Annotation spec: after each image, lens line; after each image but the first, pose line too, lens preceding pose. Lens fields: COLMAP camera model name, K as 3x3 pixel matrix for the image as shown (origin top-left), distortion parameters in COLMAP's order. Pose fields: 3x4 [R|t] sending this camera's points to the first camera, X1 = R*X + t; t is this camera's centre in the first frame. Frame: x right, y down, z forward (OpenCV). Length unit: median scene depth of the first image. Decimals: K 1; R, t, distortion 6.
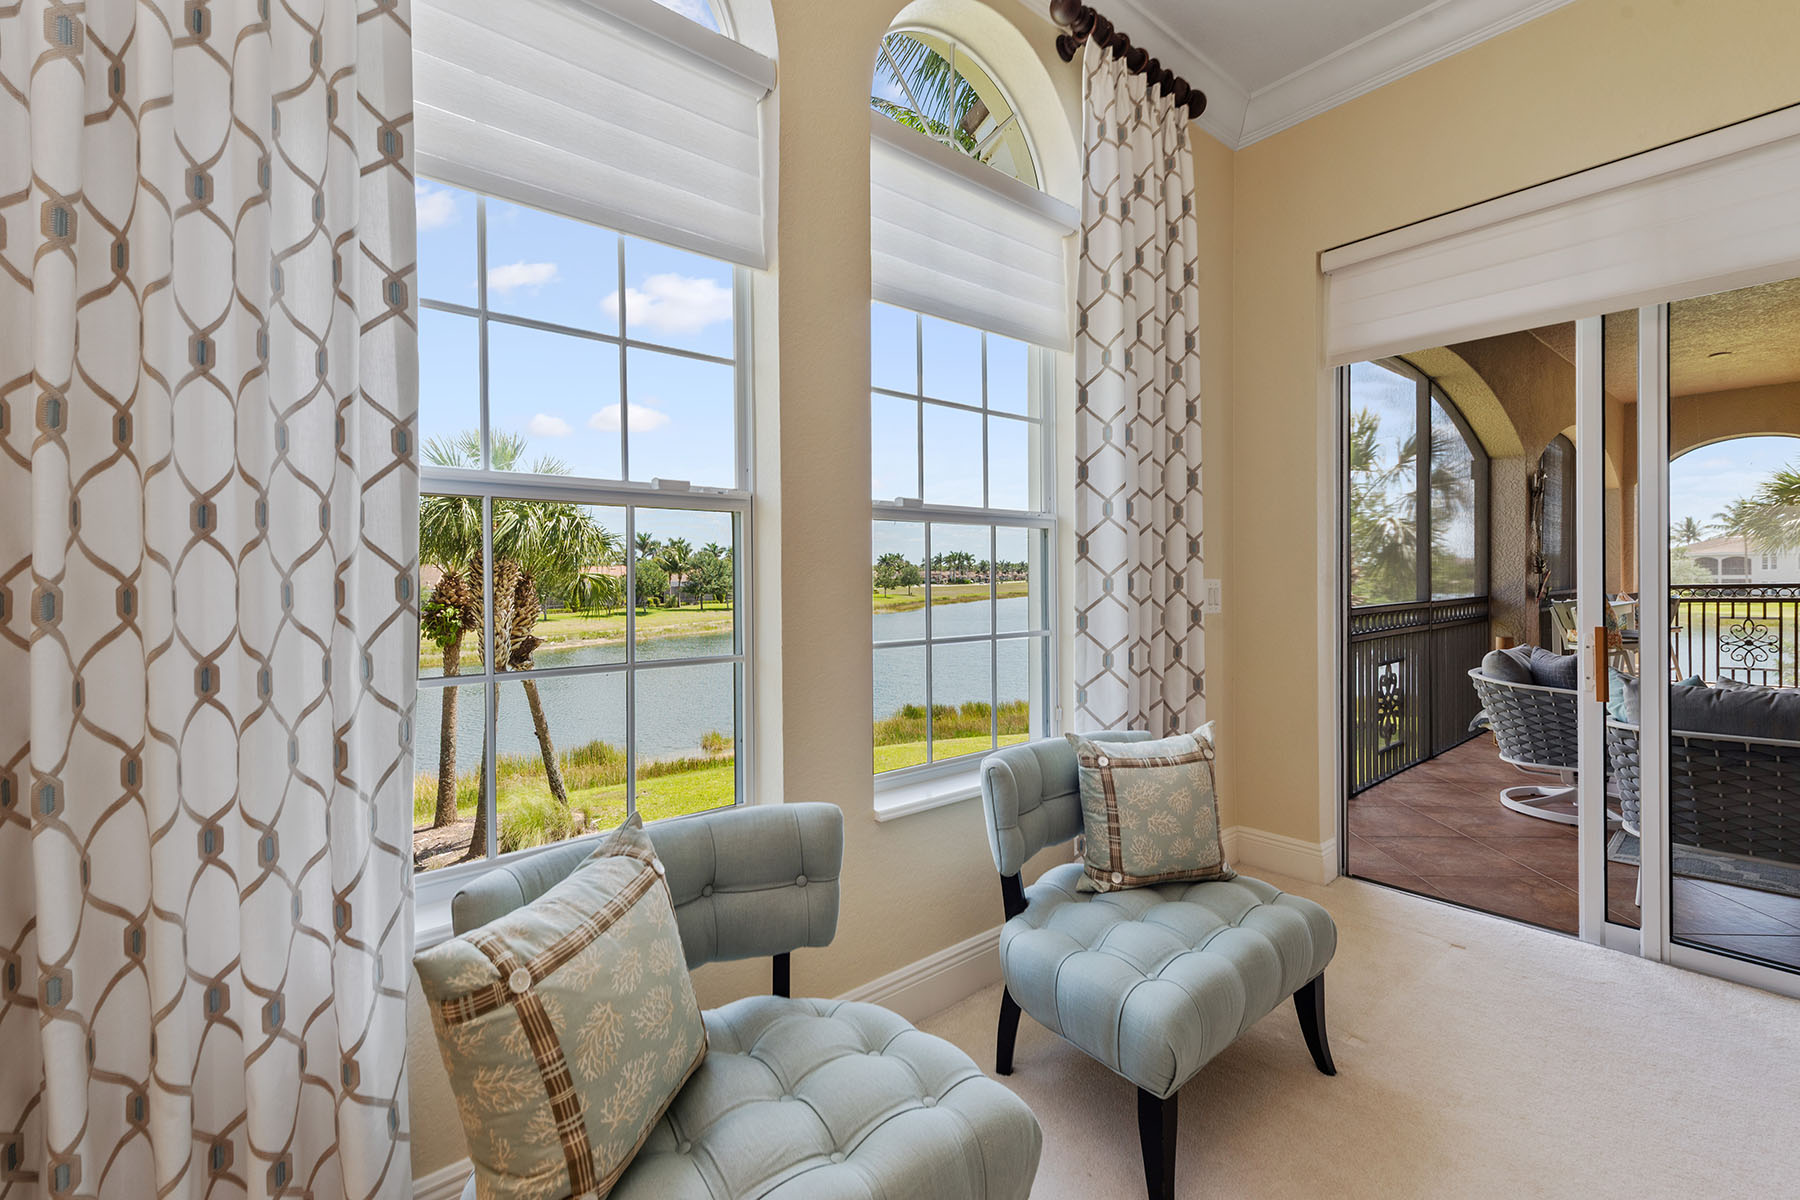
lens RADIAL K [[774.3, 0, 903.5], [0, 774.3, 589.8], [0, 0, 1]] dist [0.003872, -0.000477]
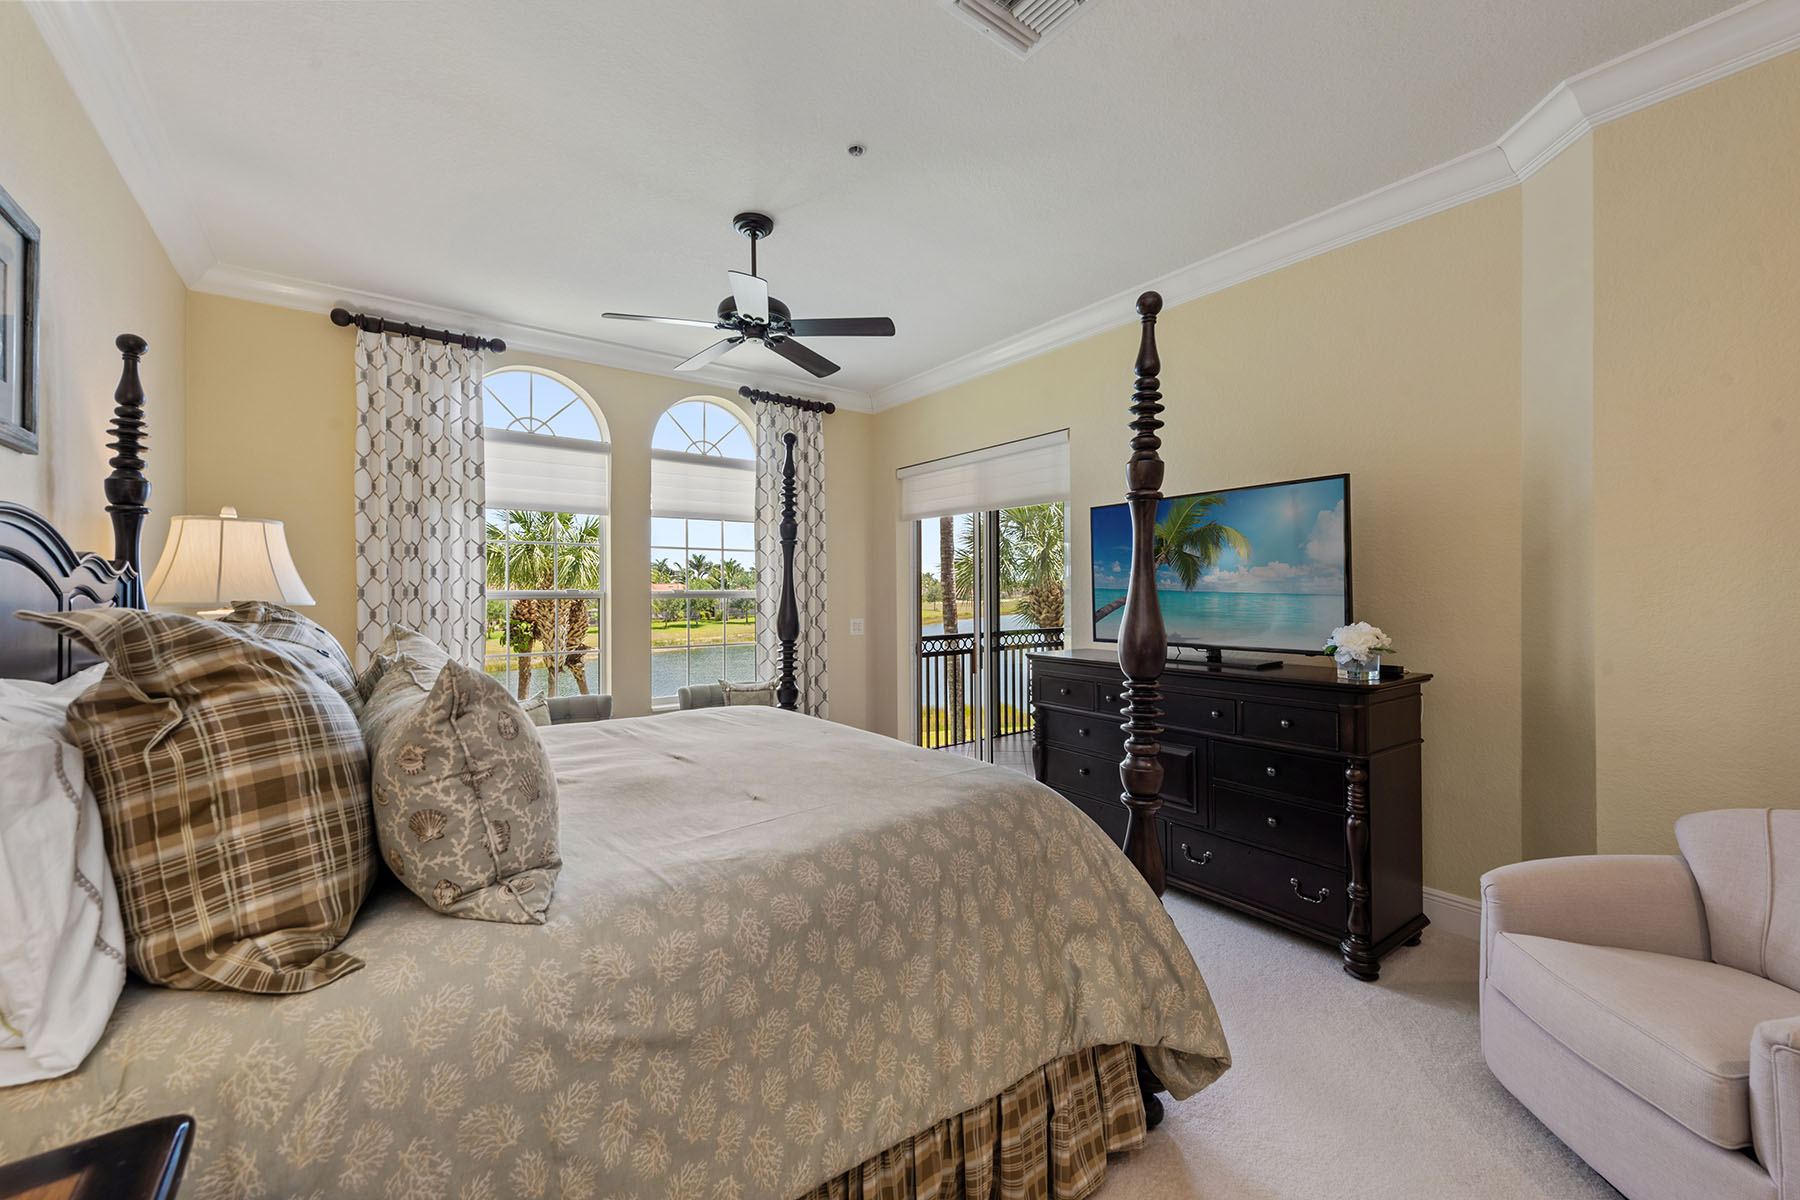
lens RADIAL K [[709.9, 0, 897.5], [0, 709.9, 599.7], [0, 0, 1]] dist [-0.000299, -0.000004]
pose [[0.998451, 0.005906, -0.055321, 0.135005], [-0.006372, 0.999946, -0.008263, -0.011532], [0.055269, 0.008602, 0.998434, -0.201736]]
